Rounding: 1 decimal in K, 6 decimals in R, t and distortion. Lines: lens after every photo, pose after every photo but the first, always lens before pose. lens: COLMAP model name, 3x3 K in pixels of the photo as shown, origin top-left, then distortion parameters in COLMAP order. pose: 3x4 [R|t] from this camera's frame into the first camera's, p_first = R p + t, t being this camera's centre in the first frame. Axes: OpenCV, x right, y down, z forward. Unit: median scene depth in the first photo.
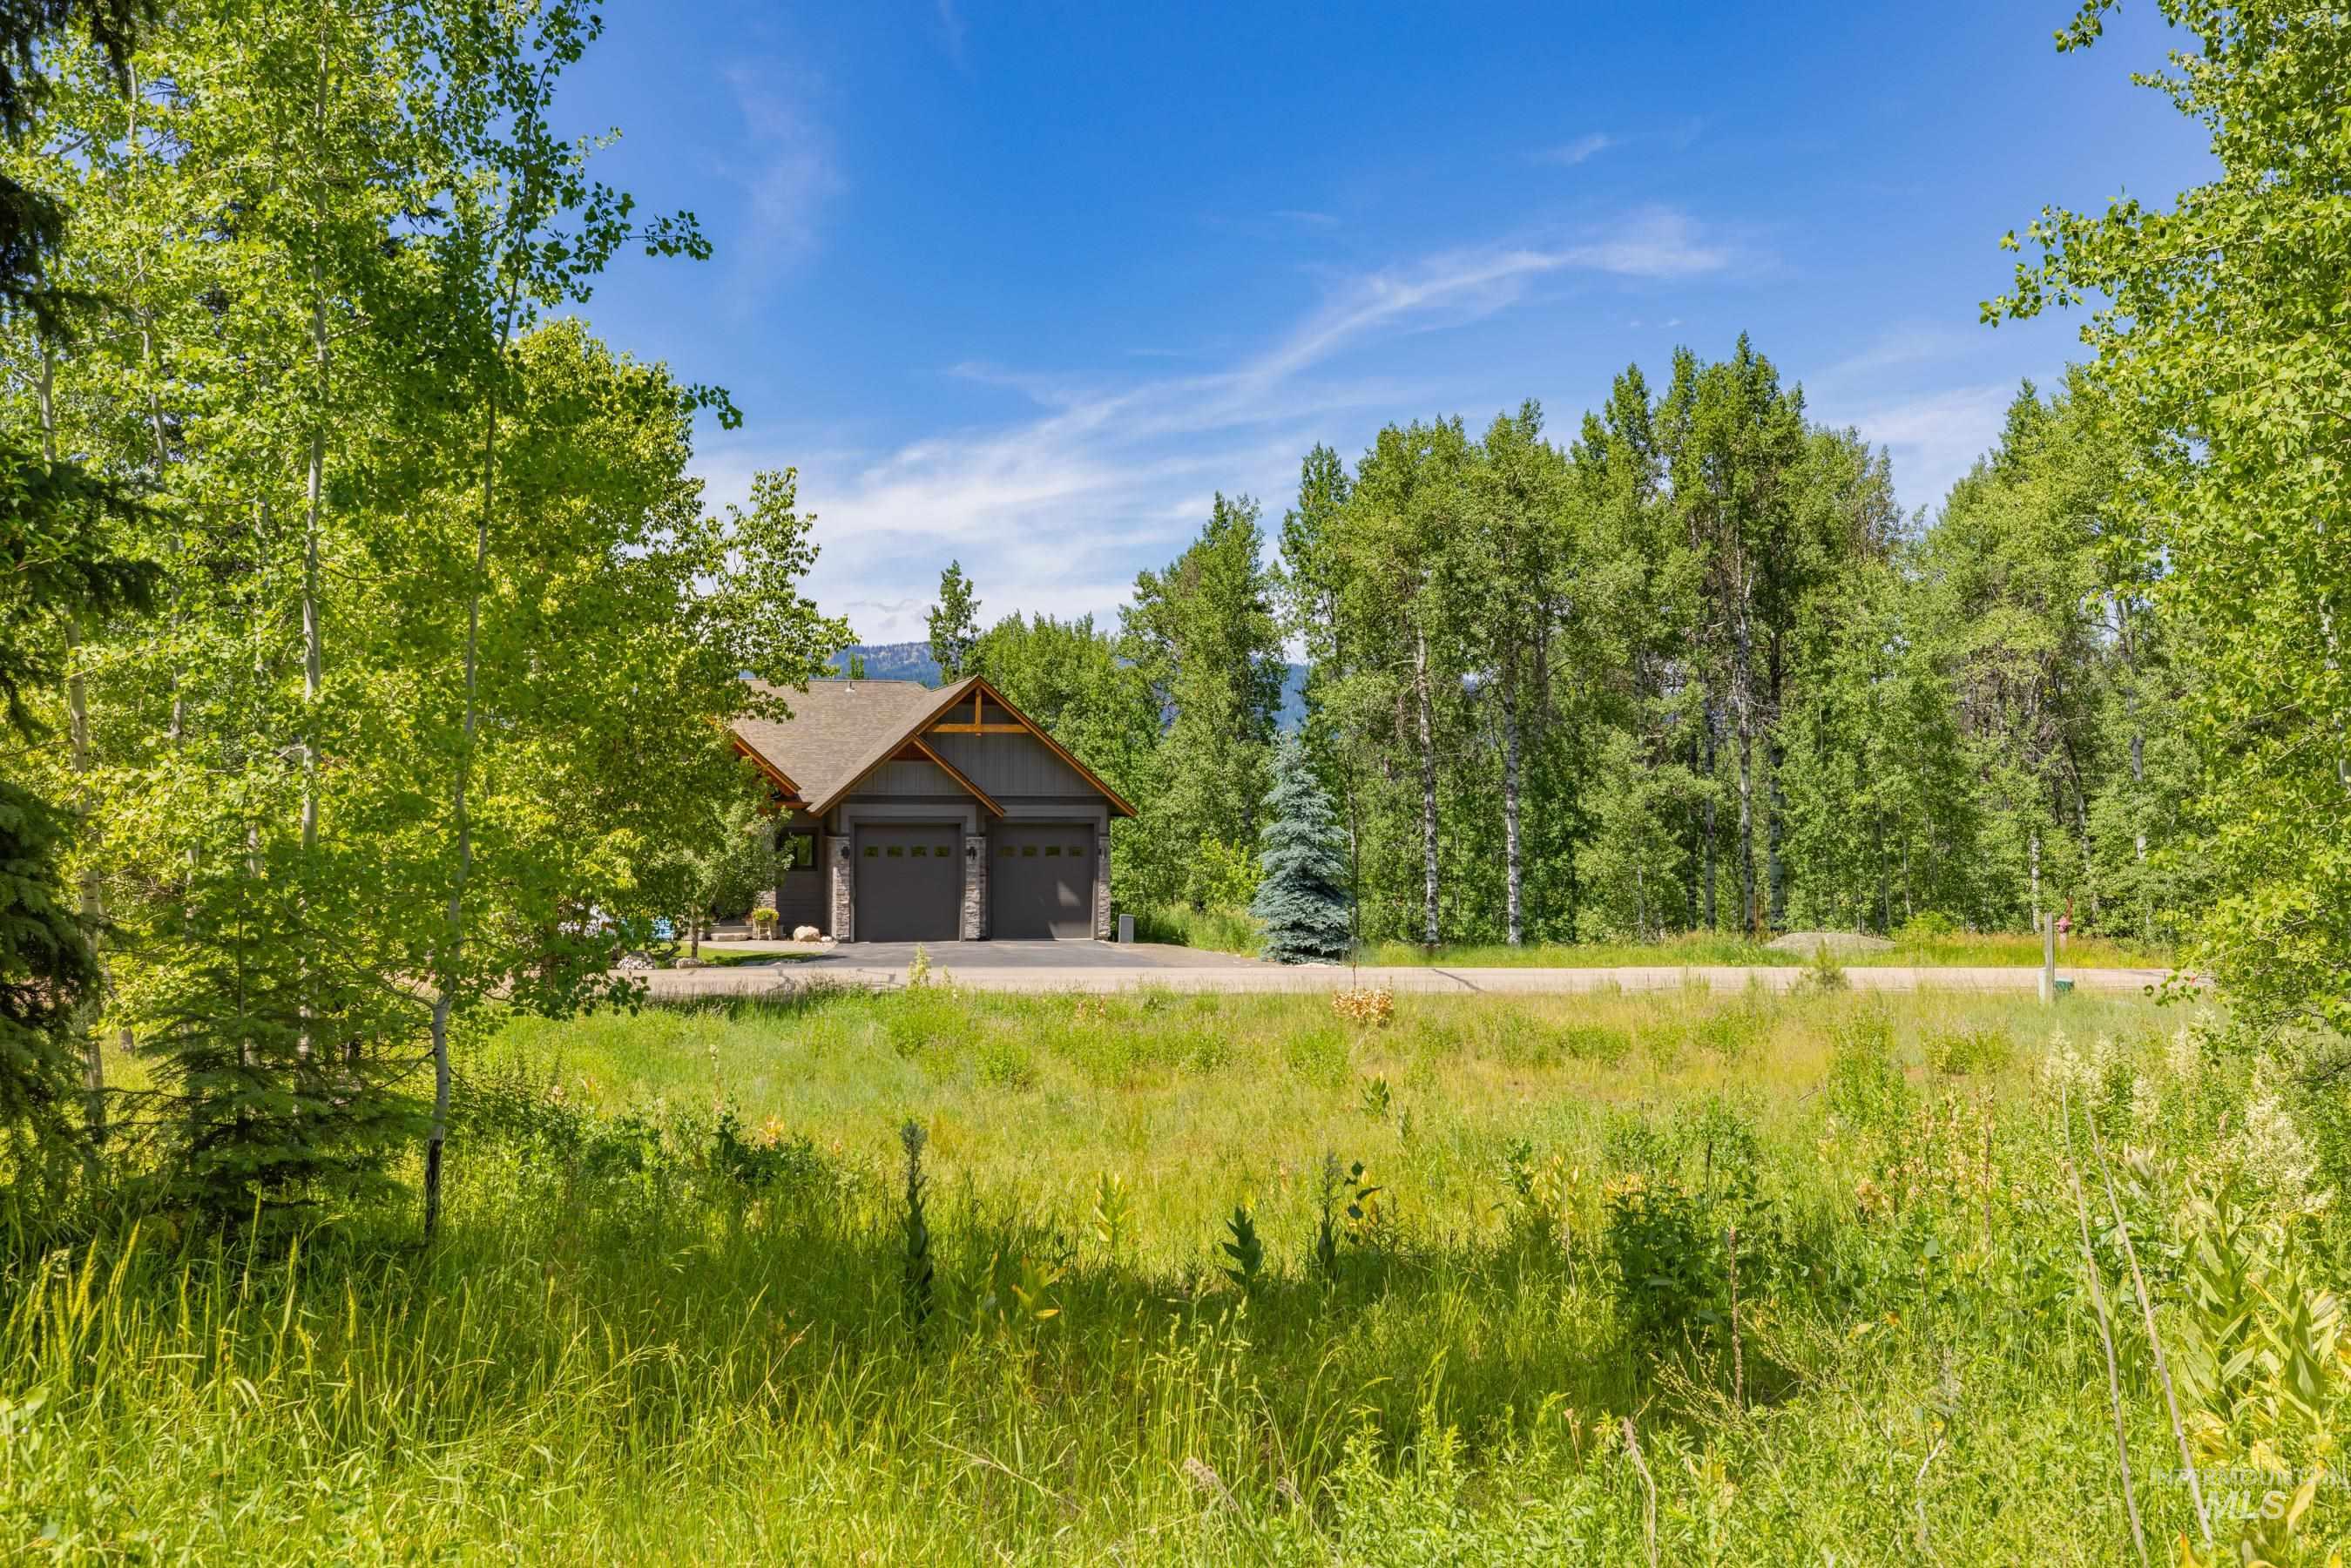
lens RADIAL K [[2387.5, 0, 1175.5], [0, 2387.5, 784.0], [0, 0, 1]] dist [-0.002919, -0.002867]
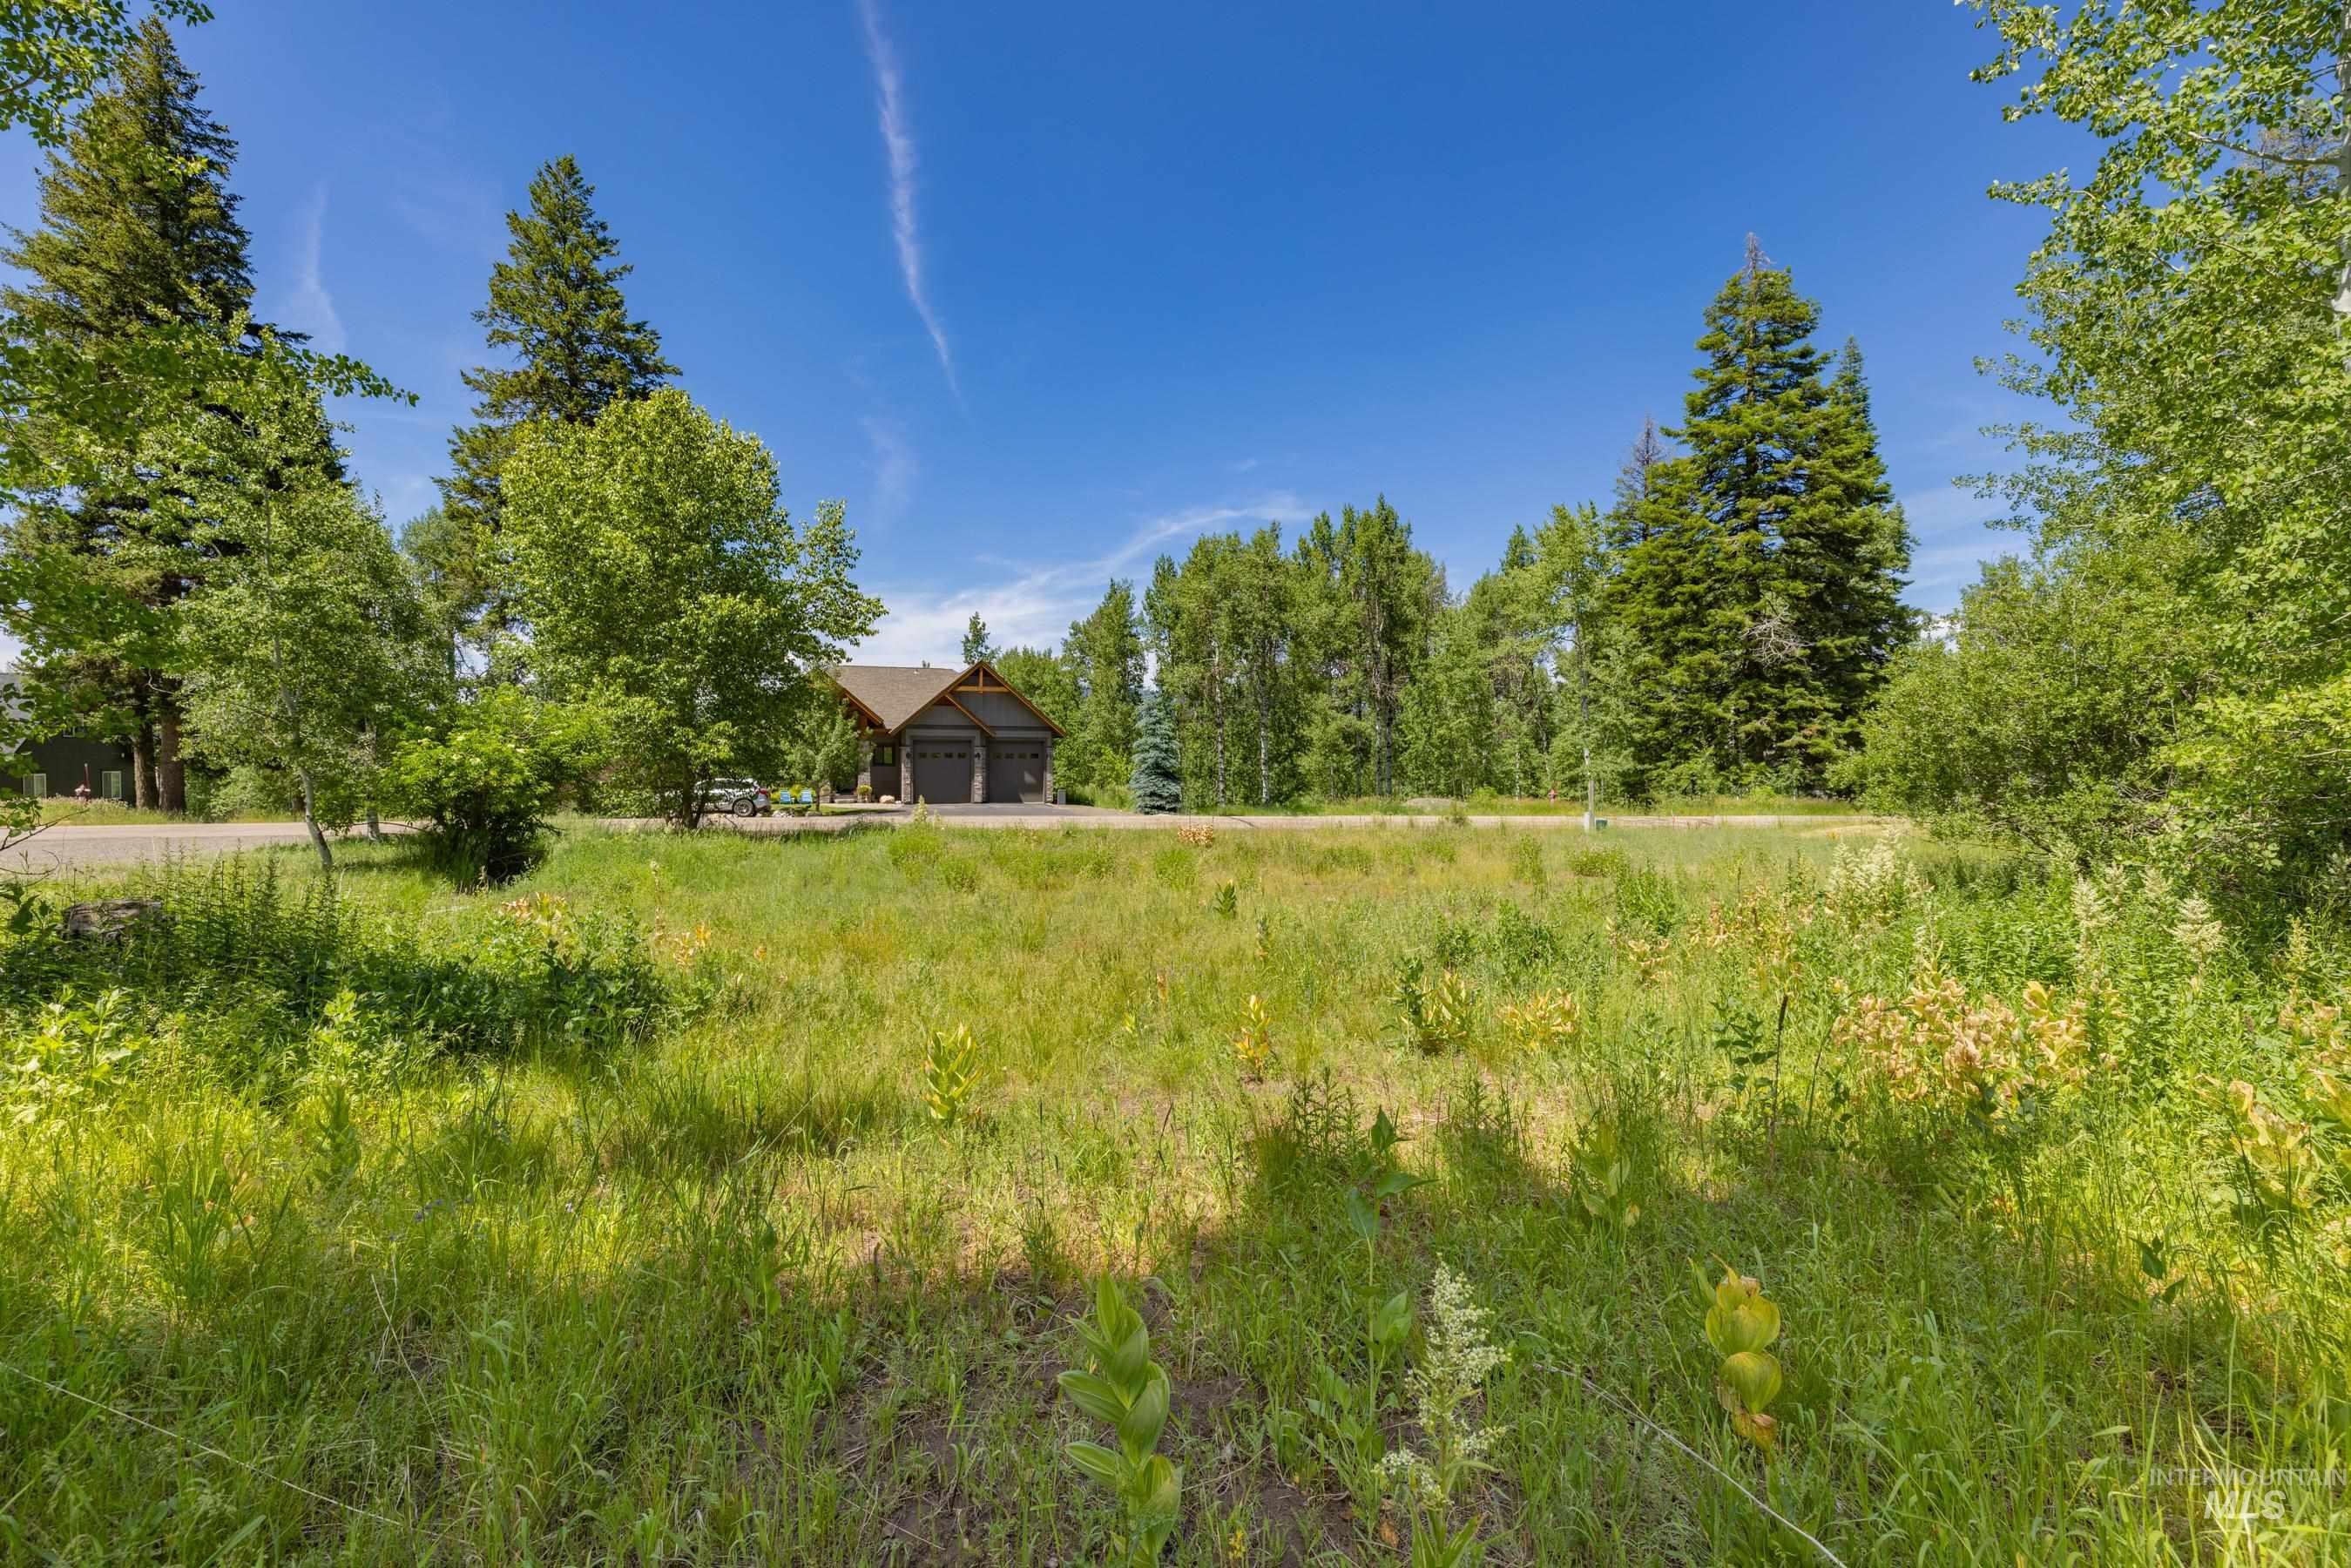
lens RADIAL K [[994.5, 0, 1175.5], [0, 994.5, 784.0], [0, 0, 1]] dist [0.001409, 0.000529]
pose [[0.996775, 0.002715, 0.080199, 0.005840], [-0.005471, 0.999401, 0.034161, 0.022326], [-0.080058, -0.034489, 0.996193, 0.206208]]
